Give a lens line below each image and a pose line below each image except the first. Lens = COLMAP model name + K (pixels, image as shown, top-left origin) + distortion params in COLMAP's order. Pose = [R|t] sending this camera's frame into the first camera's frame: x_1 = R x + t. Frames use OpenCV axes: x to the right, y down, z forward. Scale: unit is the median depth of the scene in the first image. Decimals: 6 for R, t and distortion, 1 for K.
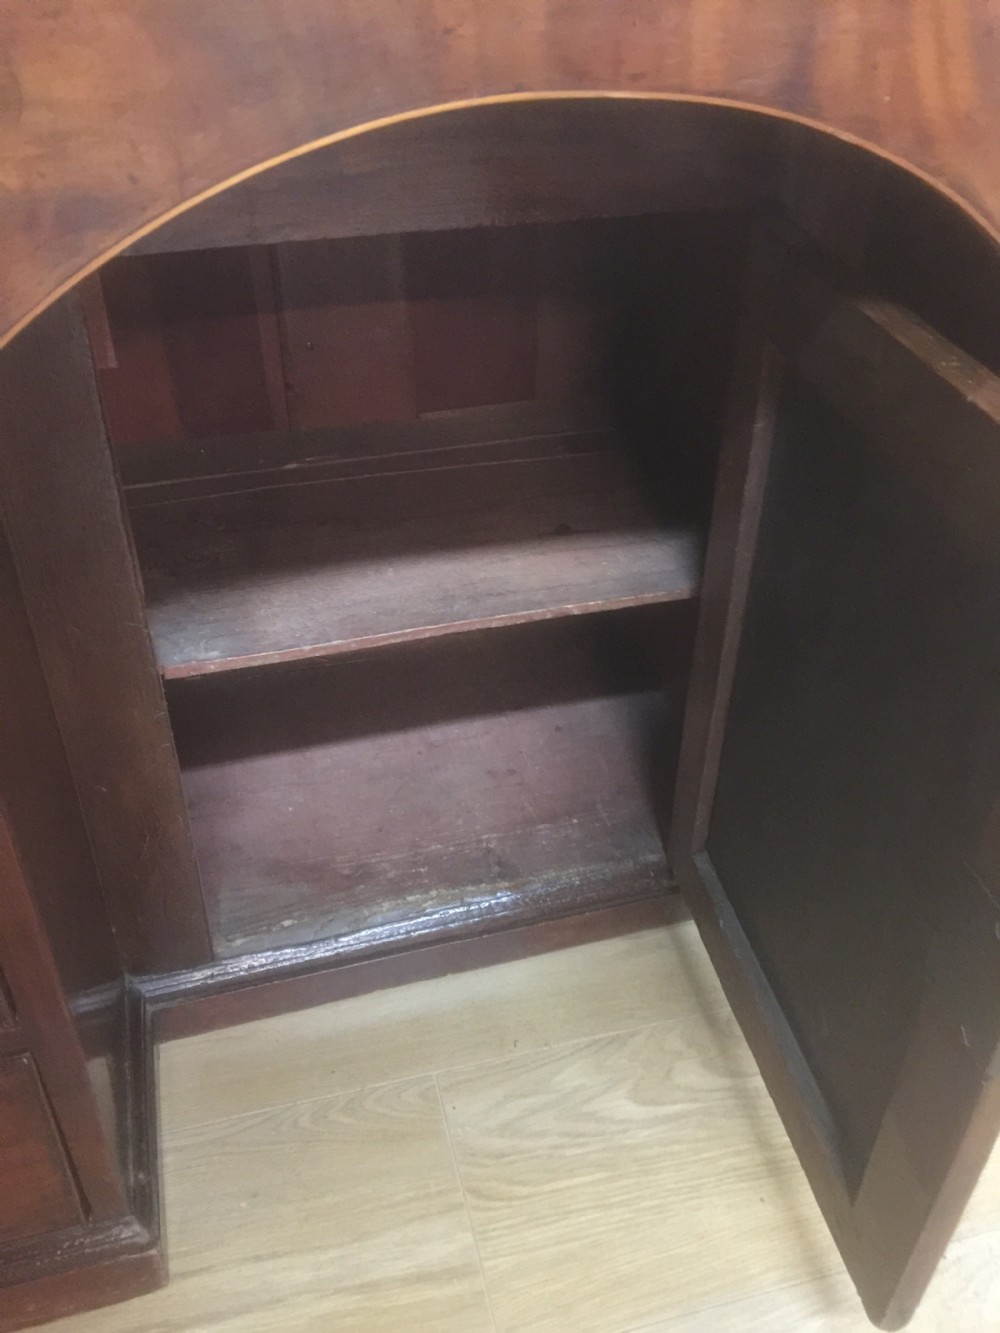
lens RADIAL K [[1142.5, 0, 503.6], [0, 1142.5, 660.0], [0, 0, 1]] dist [0.080974, -0.112862]
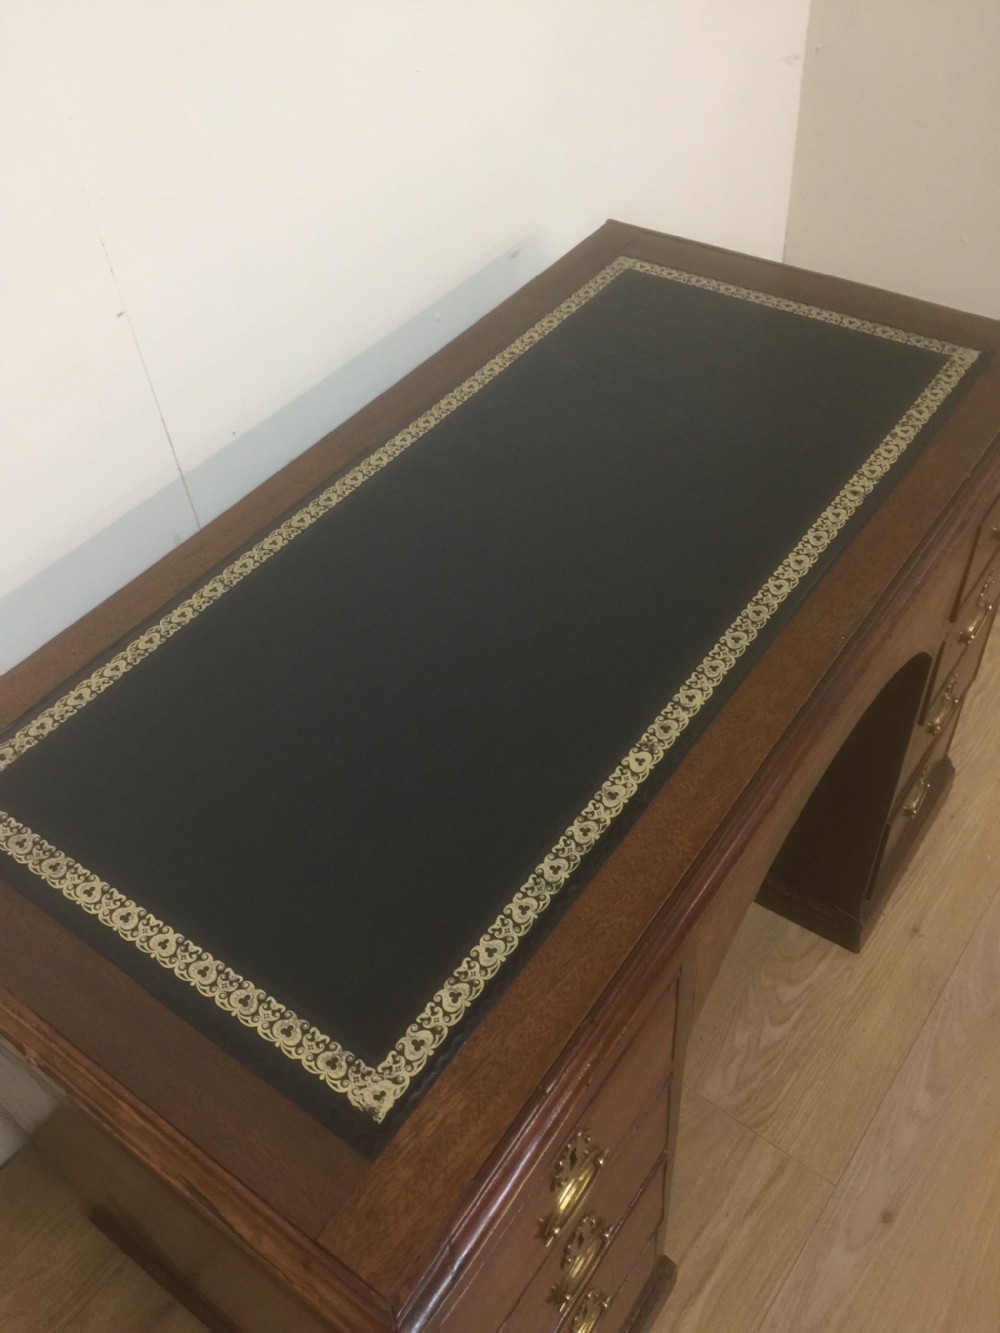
lens RADIAL K [[1142.5, 0, 509.5], [0, 1142.5, 658.4], [0, 0, 1]] dist [0.080974, -0.112862]
pose [[0.787076, -0.482417, 0.384427, -0.619833], [0.417691, 0.875394, 0.243350, -0.713291], [-0.453921, -0.030963, 0.890504, -0.365571]]
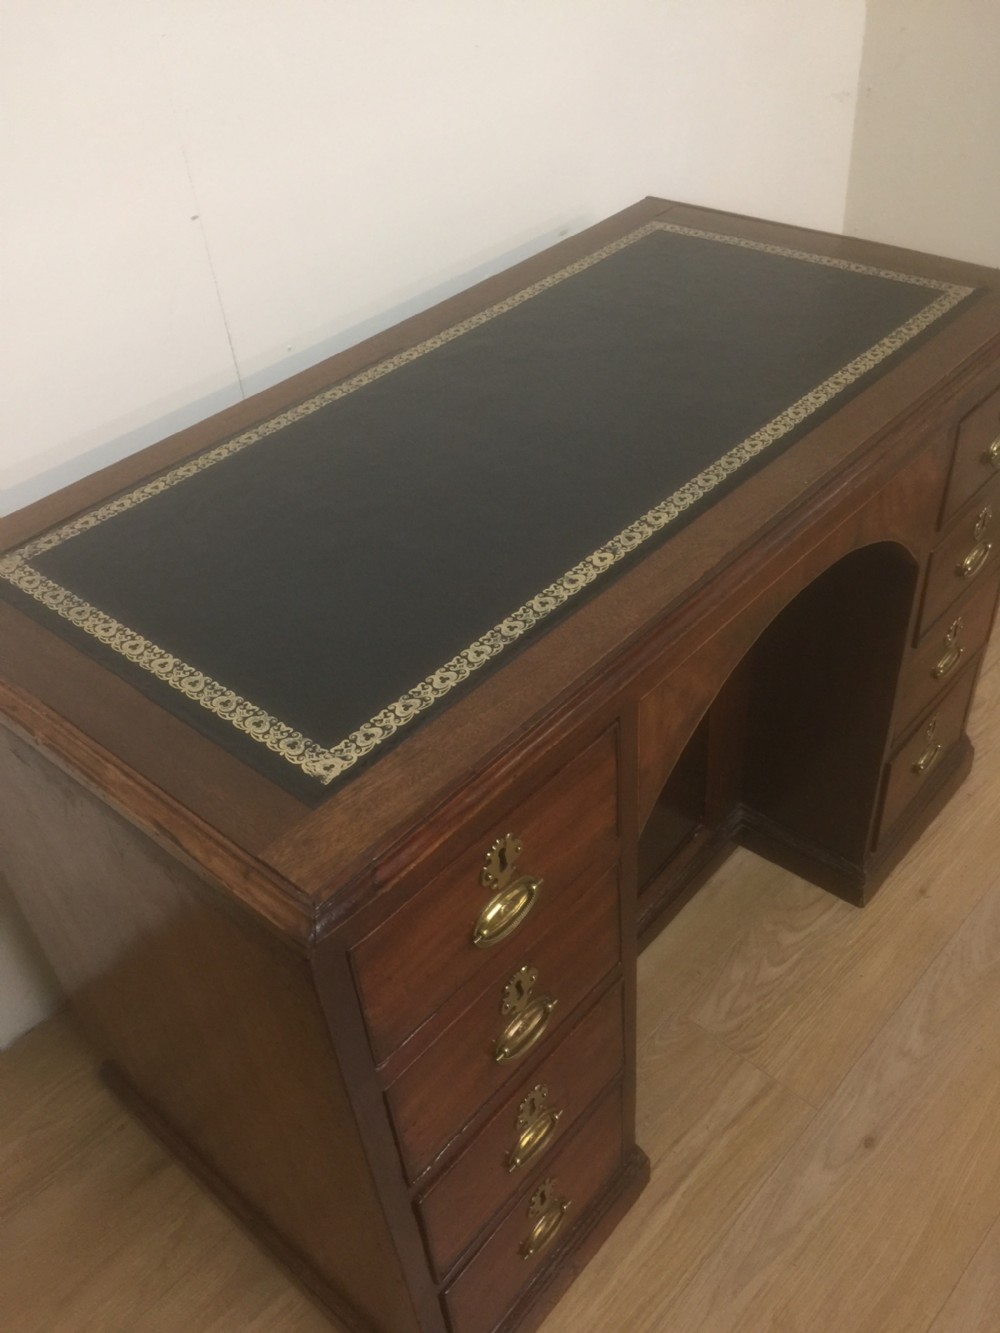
lens RADIAL K [[1142.5, 0, 503.2], [0, 1142.5, 665.6], [0, 0, 1]] dist [0.080974, -0.112862]
pose [[0.845062, -0.395631, 0.359648, -0.705569], [0.377942, 0.917810, 0.121590, -0.422992], [-0.378194, 0.033175, 0.925132, -0.507961]]
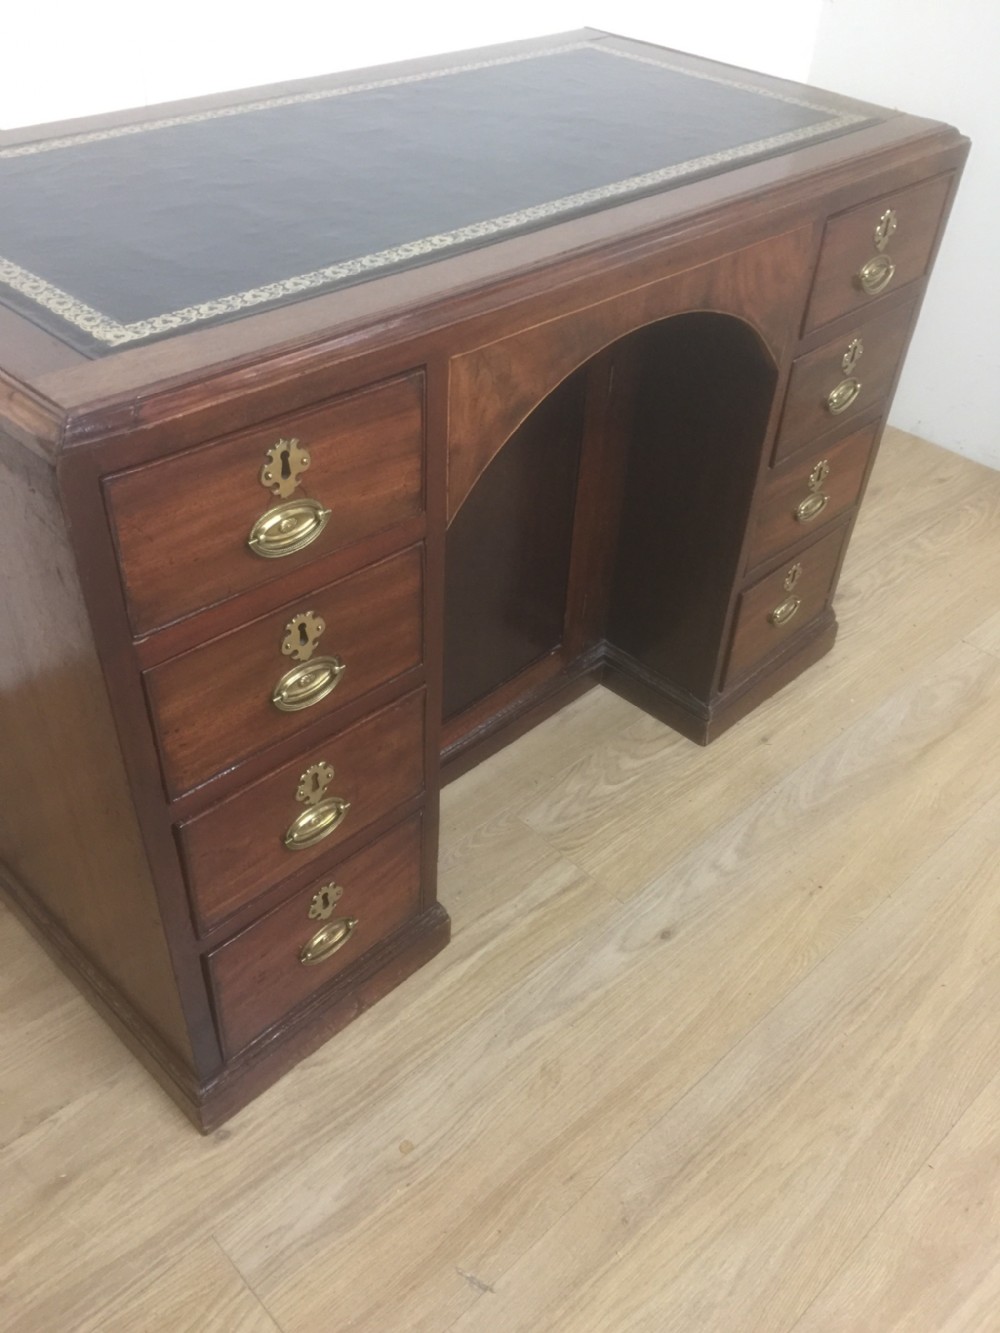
lens RADIAL K [[1142.5, 0, 510.0], [0, 1142.5, 660.4], [0, 0, 1]] dist [0.080974, -0.112862]
pose [[0.874063, -0.285440, 0.393112, -0.692924], [0.253446, 0.958263, 0.132273, -0.088241], [-0.414461, -0.015982, 0.909927, -0.592484]]
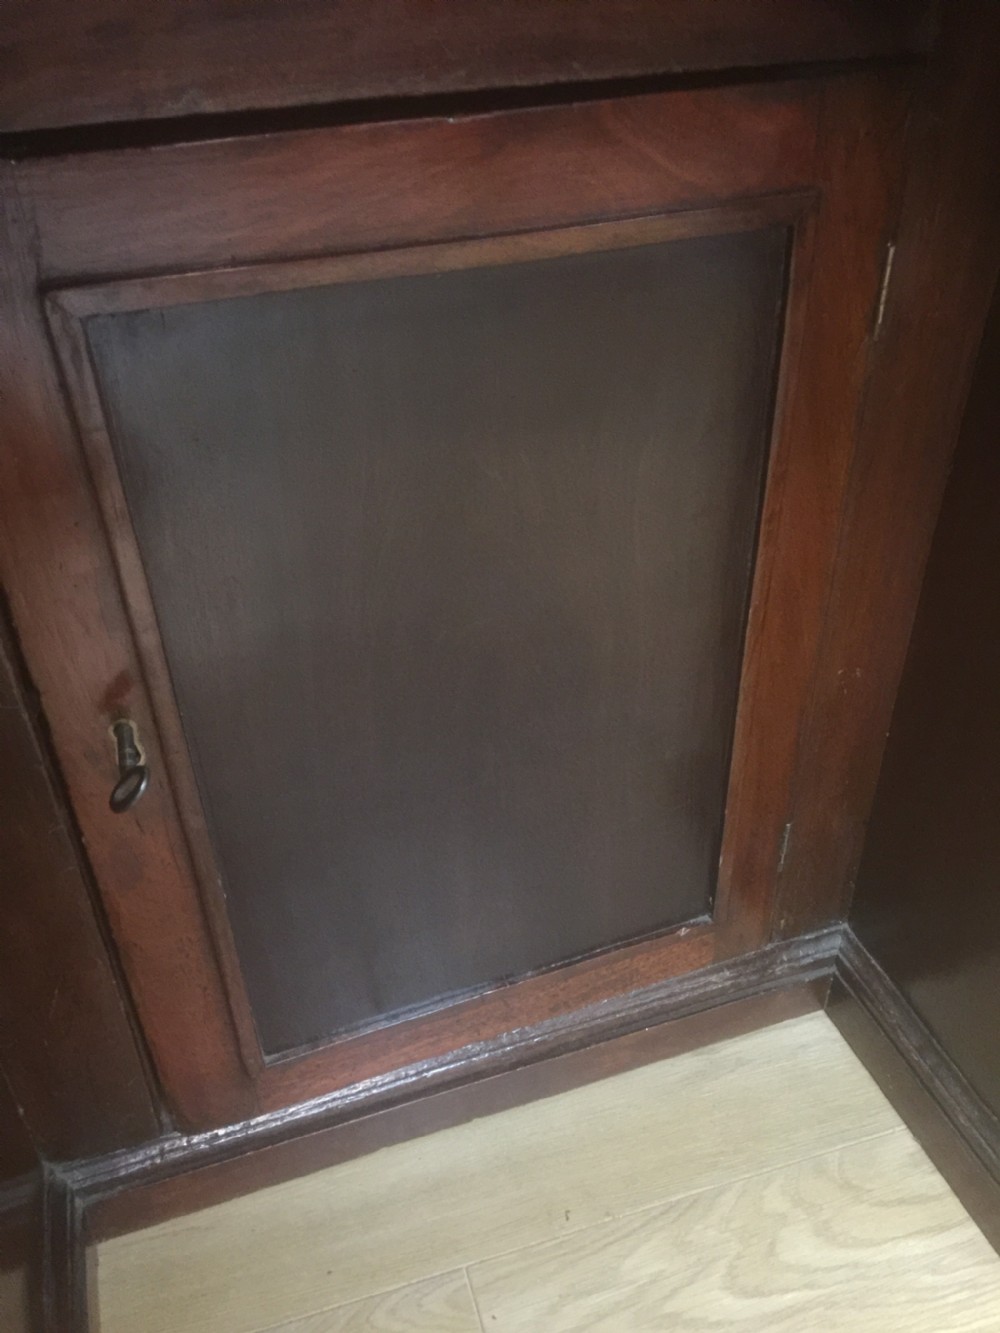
lens RADIAL K [[1142.5, 0, 506.3], [0, 1142.5, 667.6], [0, 0, 1]] dist [0.080974, -0.112862]
pose [[0.998651, -0.048653, 0.018134, -0.028060], [0.048612, 0.998814, 0.002711, -0.034185], [-0.018245, -0.001825, 0.999832, 0.250747]]
